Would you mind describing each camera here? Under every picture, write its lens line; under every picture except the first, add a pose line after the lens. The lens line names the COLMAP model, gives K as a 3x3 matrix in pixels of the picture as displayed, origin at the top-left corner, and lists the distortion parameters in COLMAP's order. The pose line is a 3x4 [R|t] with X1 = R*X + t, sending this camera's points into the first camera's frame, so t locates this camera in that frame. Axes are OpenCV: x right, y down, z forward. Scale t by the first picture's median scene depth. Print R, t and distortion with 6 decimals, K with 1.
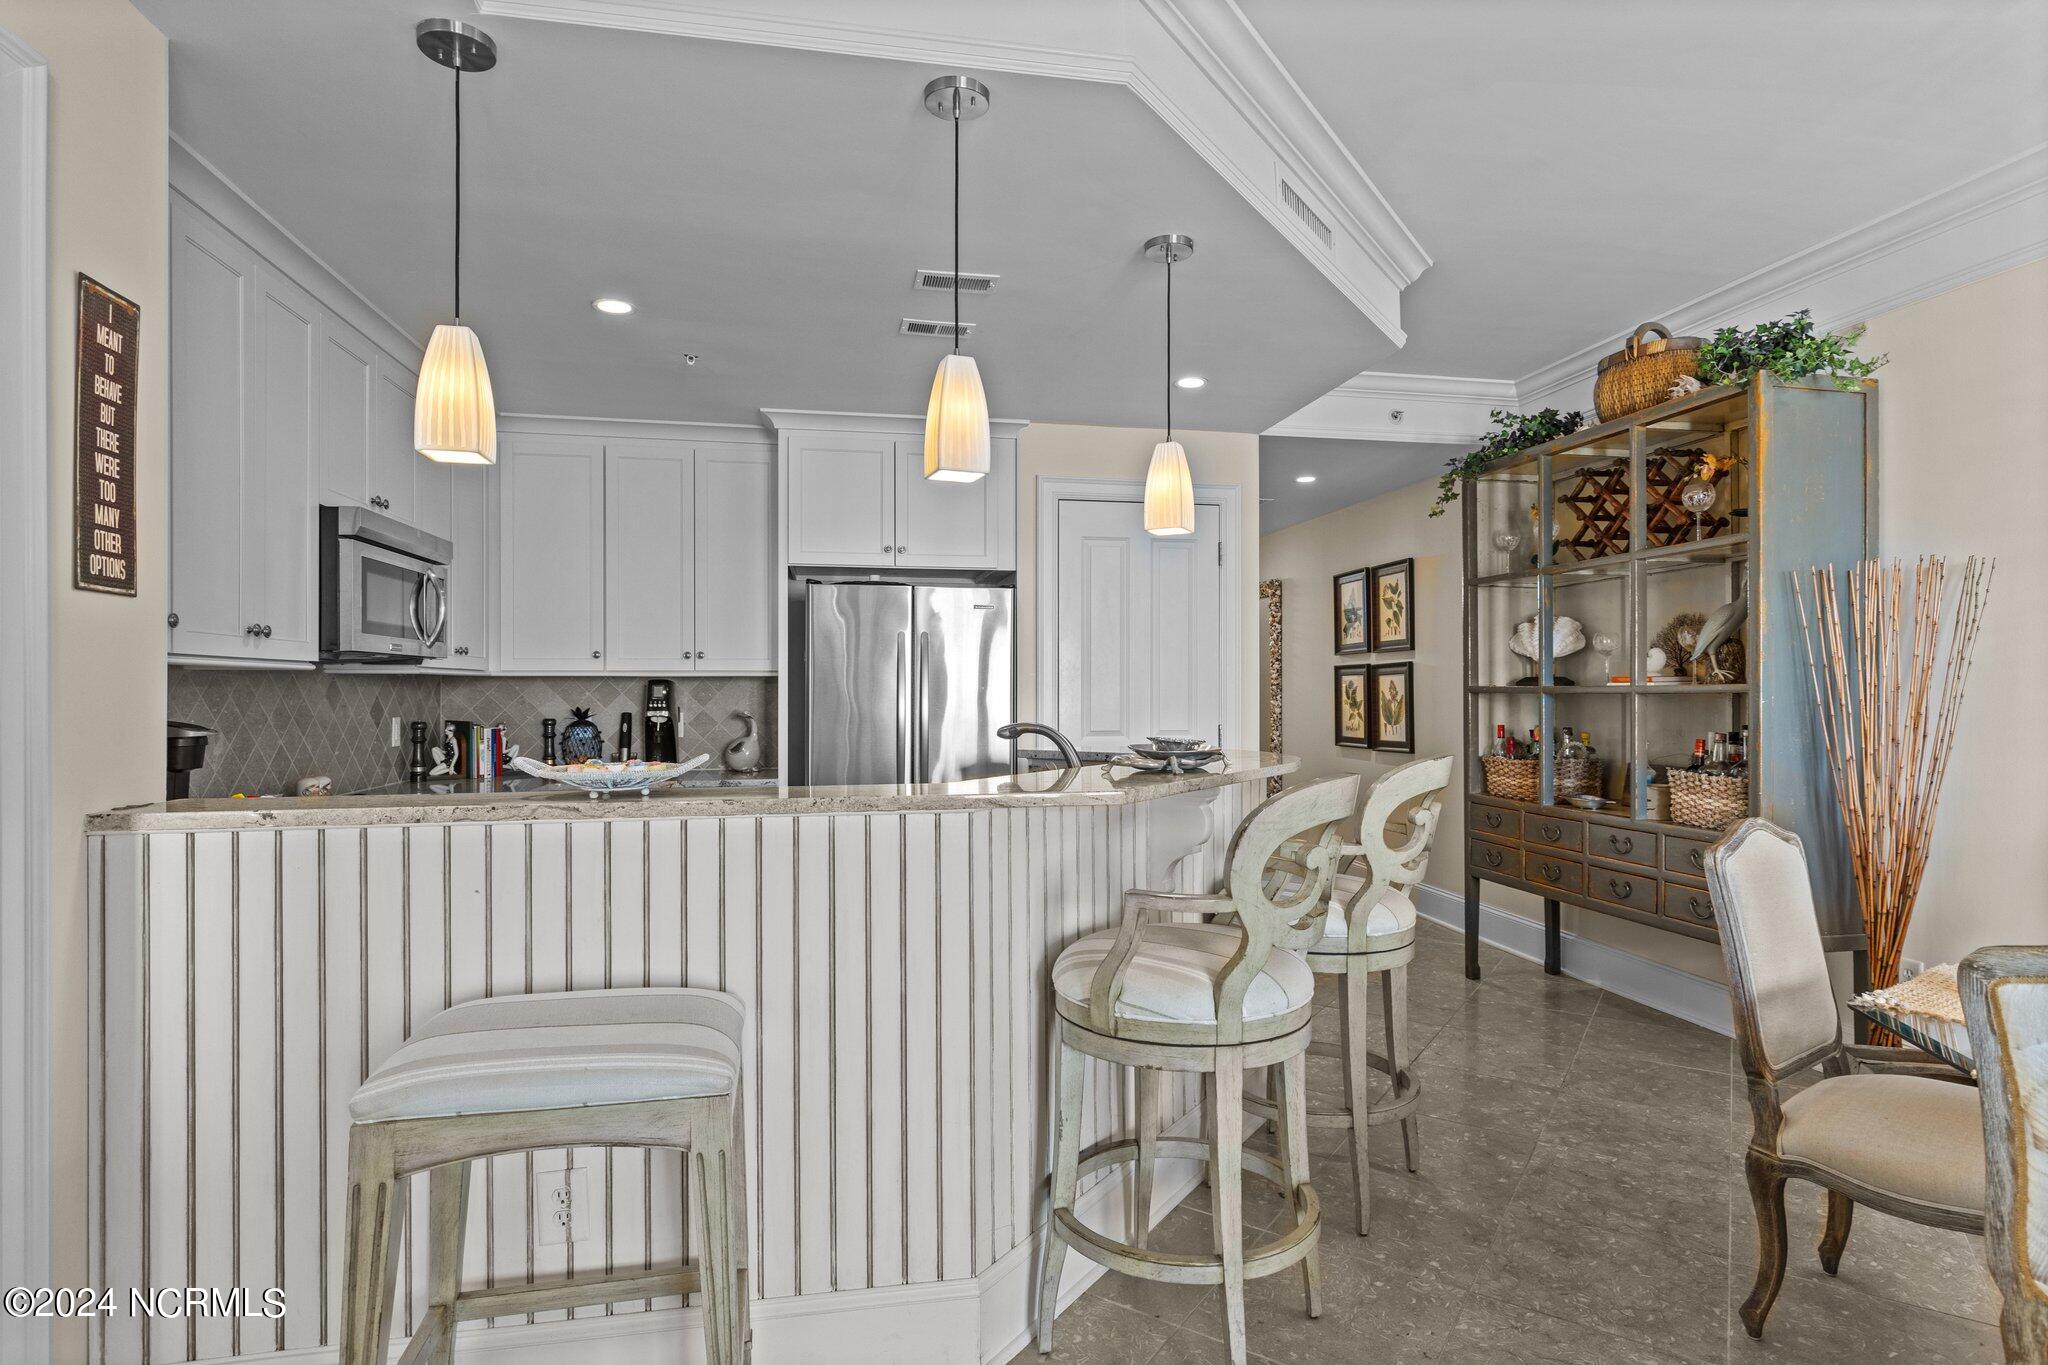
lens RADIAL K [[1089.7, 0, 1025.1], [0, 1089.7, 689.2], [0, 0, 1]] dist [0.000044, 0.000015]
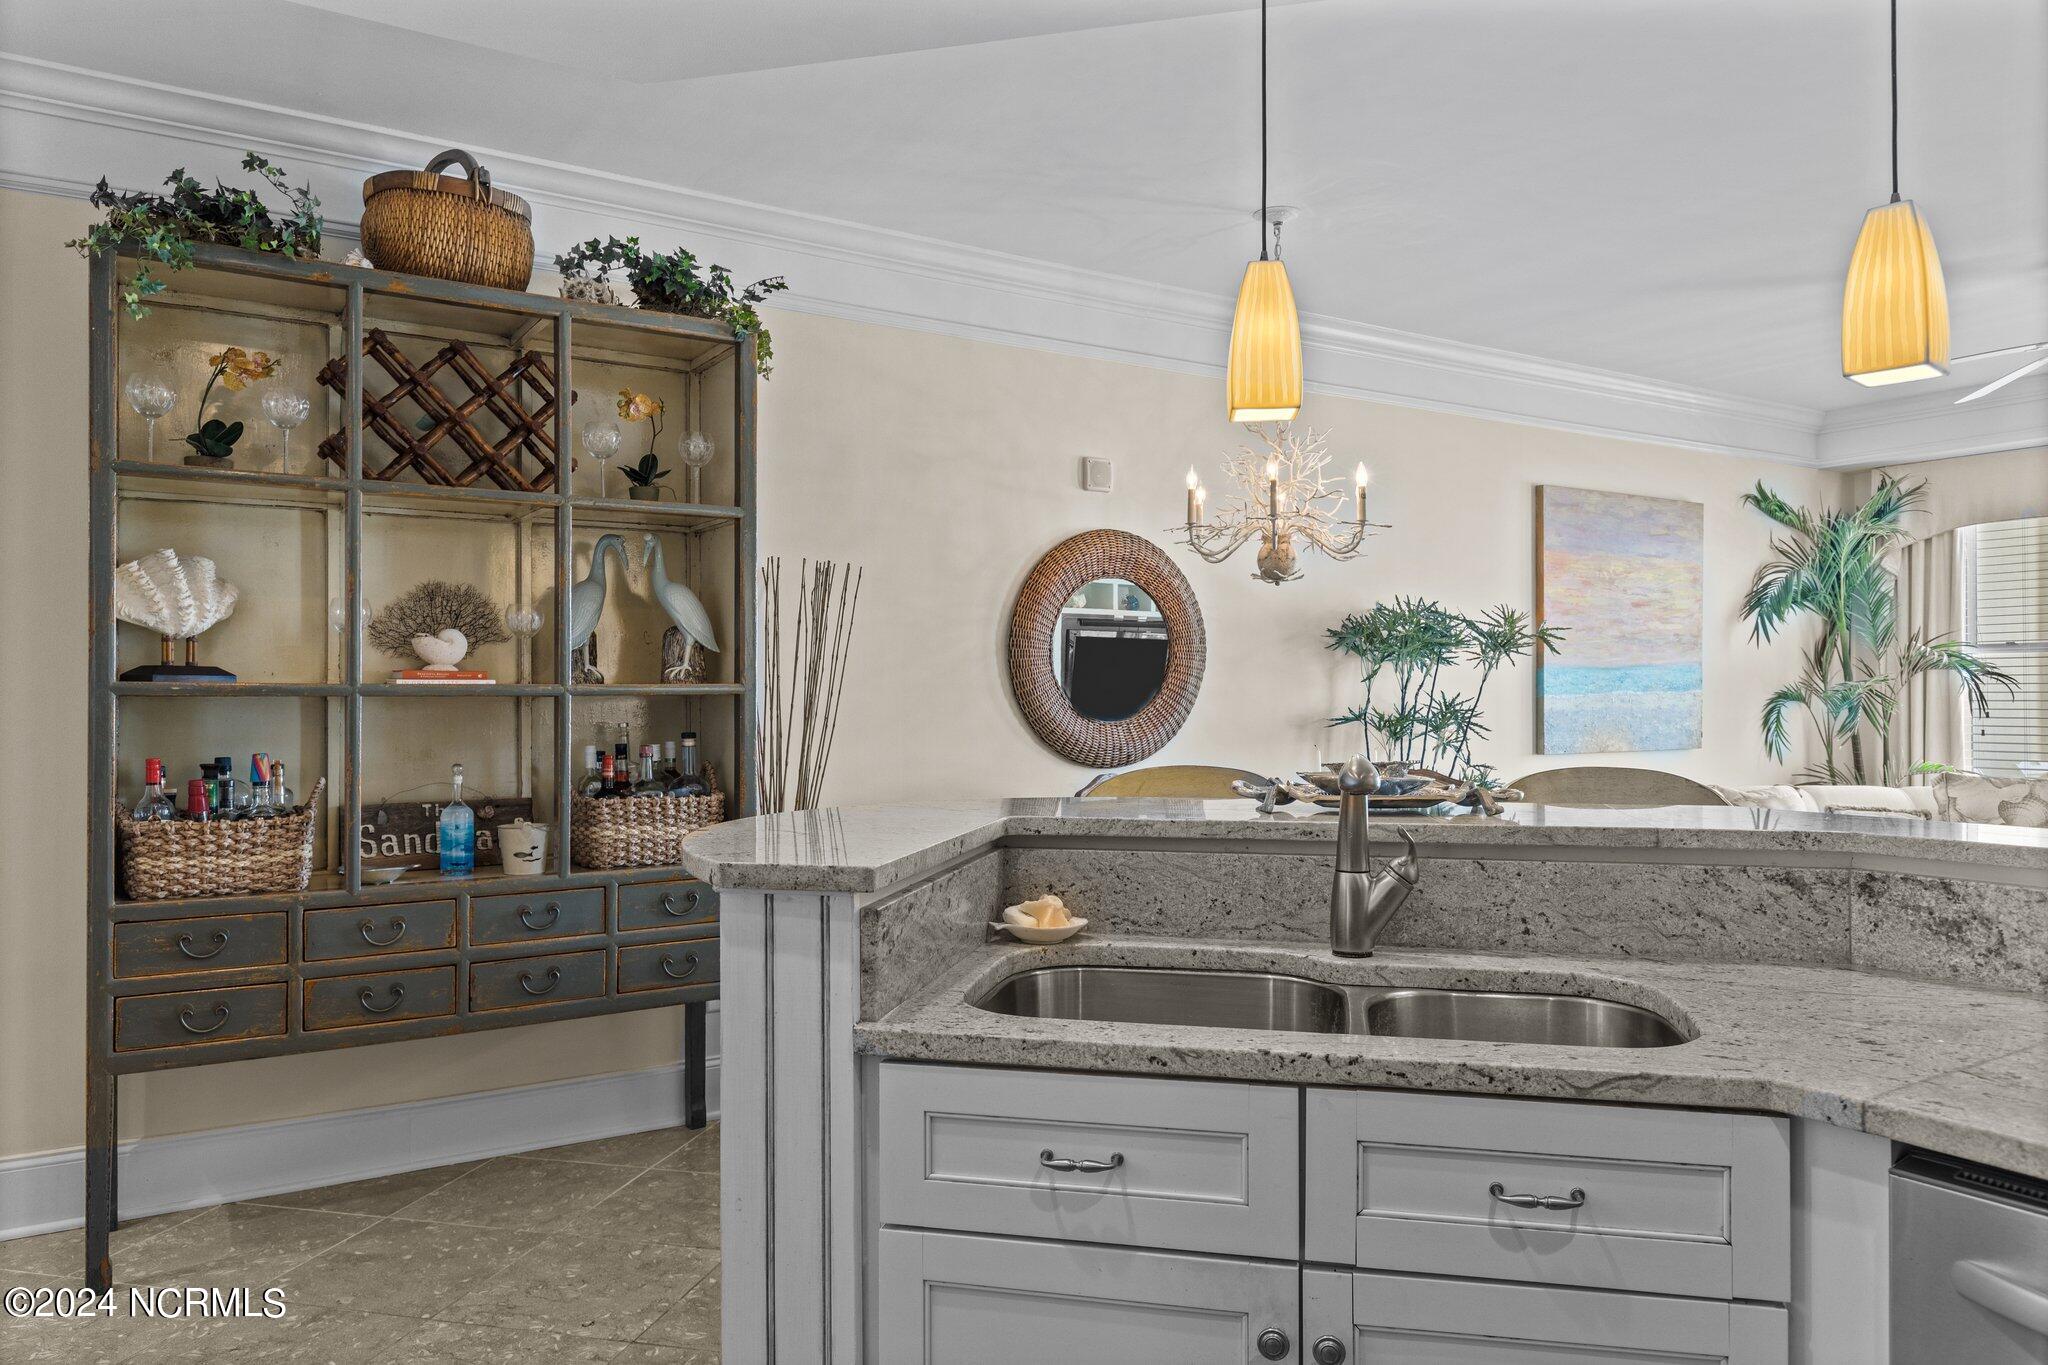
lens RADIAL K [[1394.9, 0, 1022.4], [0, 1394.9, 680.6], [0, 0, 1]] dist [0.006152, 0.002298]
pose [[-0.387591, 0.012803, 0.921743, -0.374948], [-0.004628, 0.999864, -0.015834, 0.007409], [-0.921820, -0.010403, -0.387479, 1.038847]]
